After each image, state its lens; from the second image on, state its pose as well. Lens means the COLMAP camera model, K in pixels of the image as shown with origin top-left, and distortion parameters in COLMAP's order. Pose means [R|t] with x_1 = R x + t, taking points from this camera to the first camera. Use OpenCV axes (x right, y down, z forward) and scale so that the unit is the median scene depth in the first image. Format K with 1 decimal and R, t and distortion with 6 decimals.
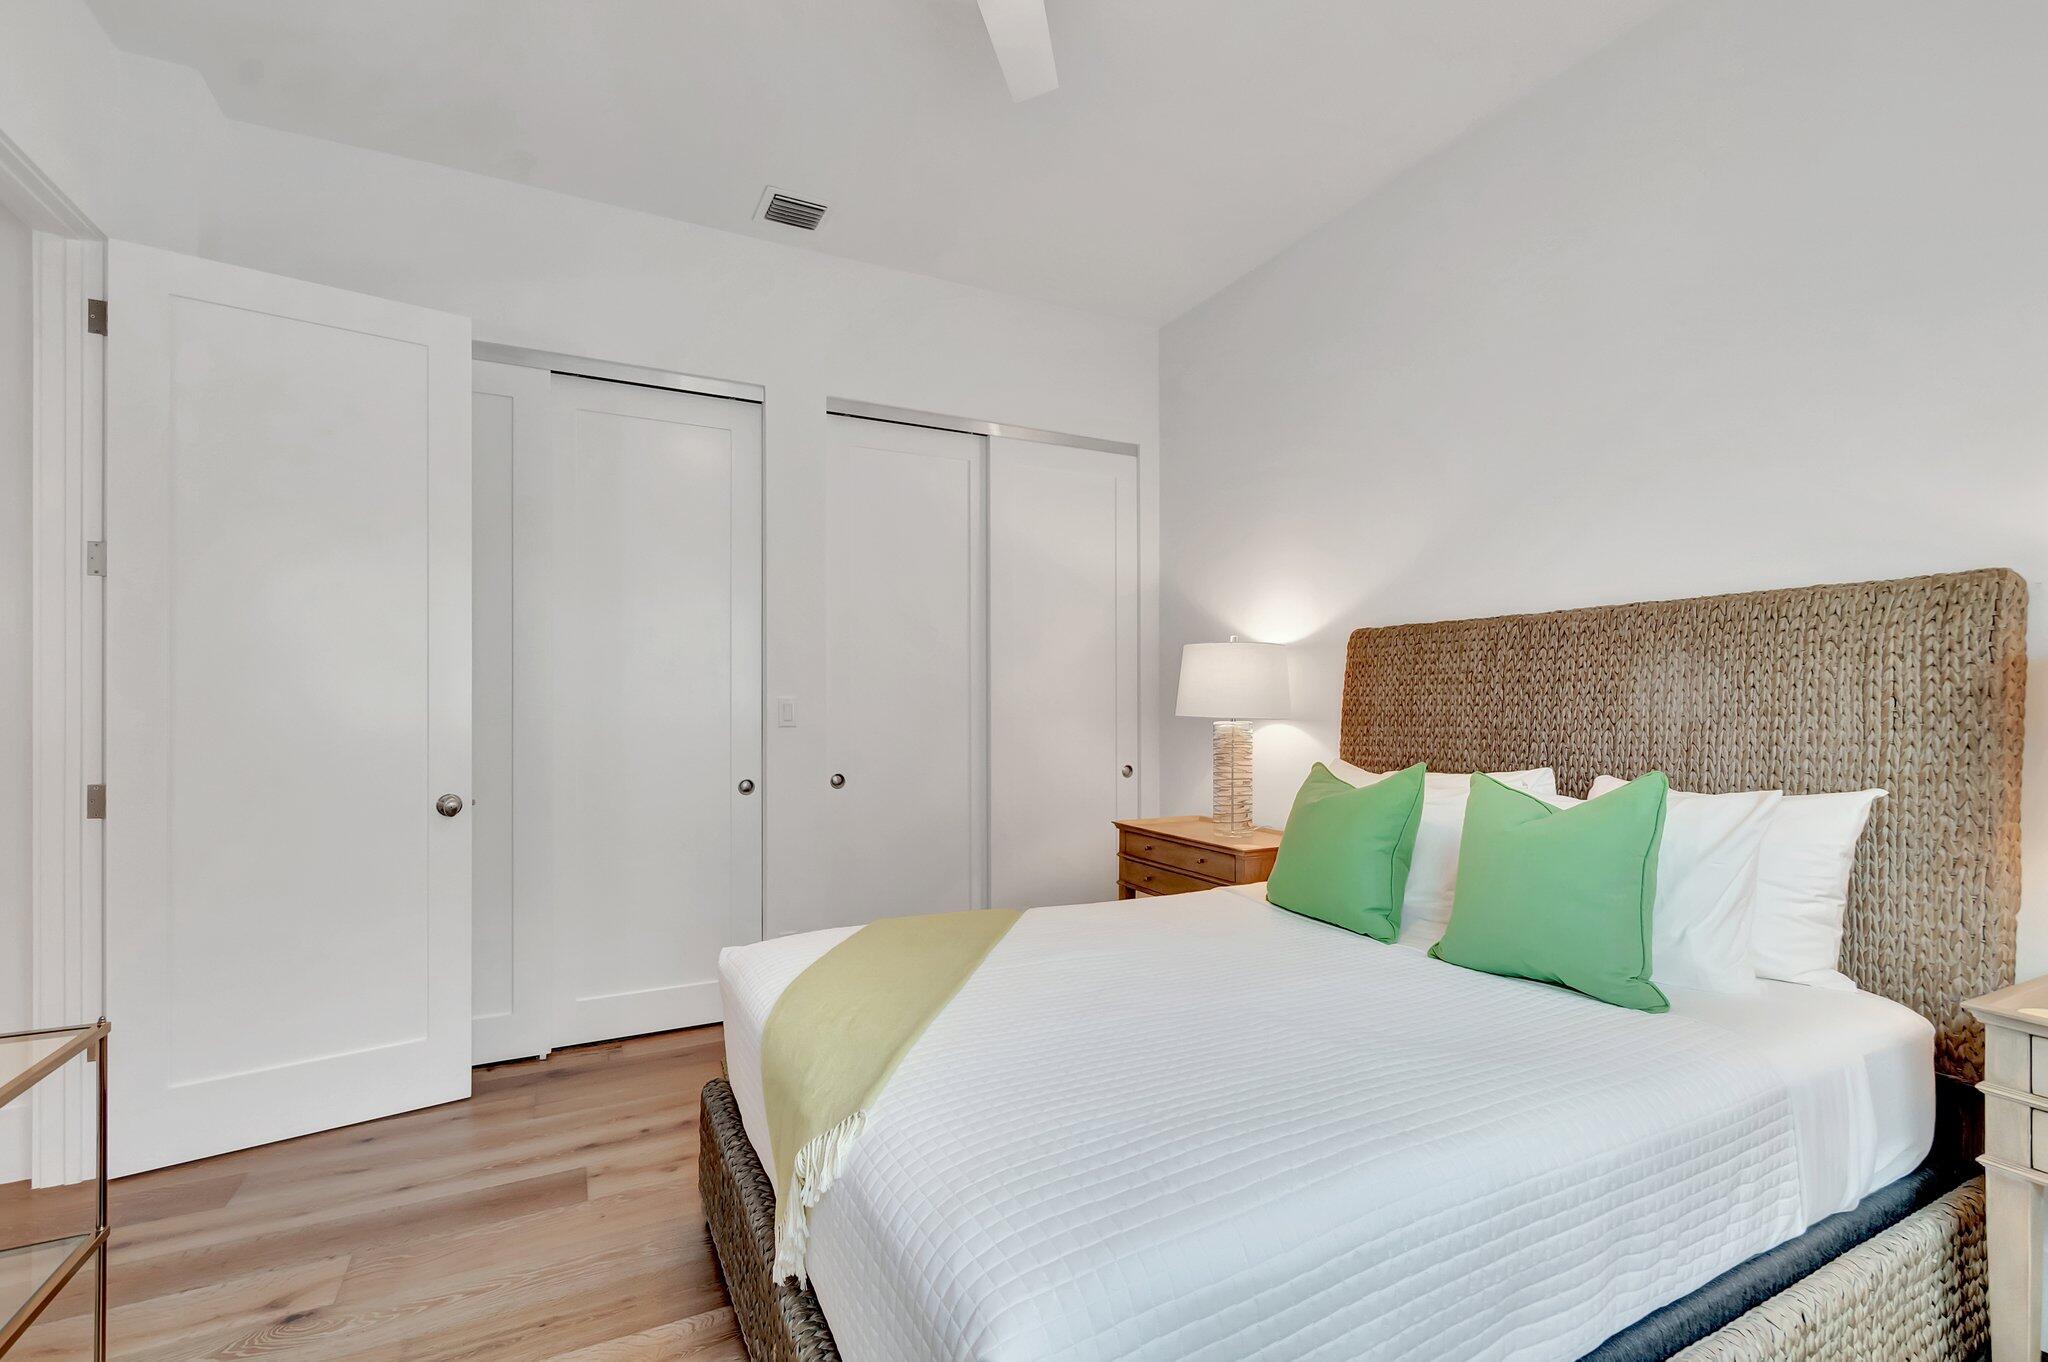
lens RADIAL K [[901.6, 0, 1023.5], [0, 901.6, 704.5], [0, 0, 1]] dist [-0.001180, -0.000259]
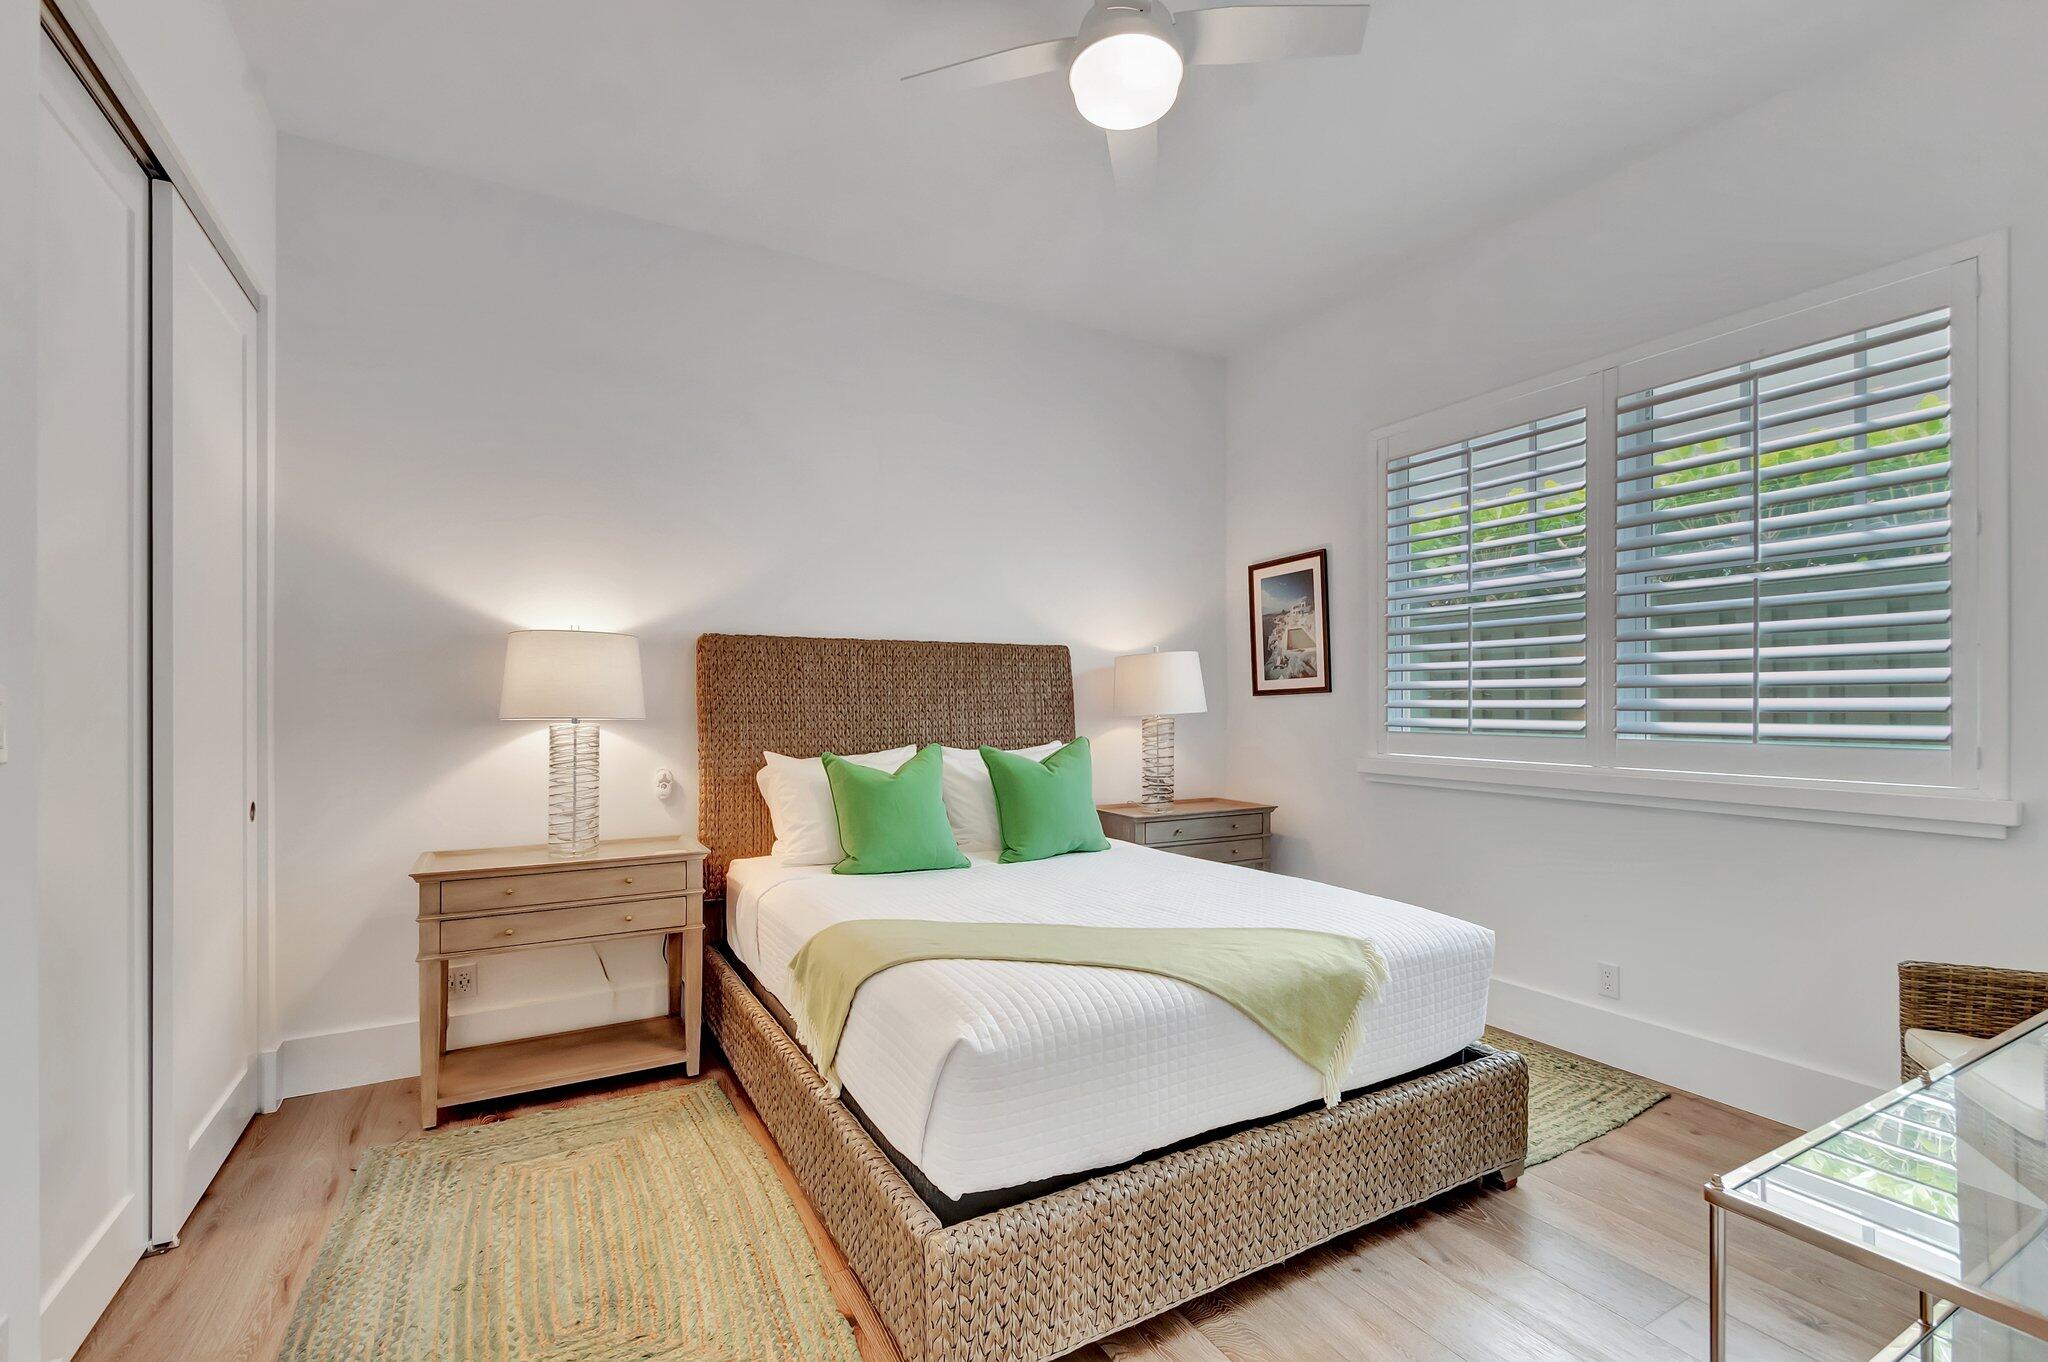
lens RADIAL K [[903.9, 0, 1027.4], [0, 903.9, 695.7], [0, 0, 1]] dist [0.005747, -0.001105]
pose [[-0.036079, 0.004715, 0.999338, -0.891878], [0.000679, 0.999989, -0.004693, -0.005232], [-0.999349, 0.000510, -0.036082, 0.811759]]
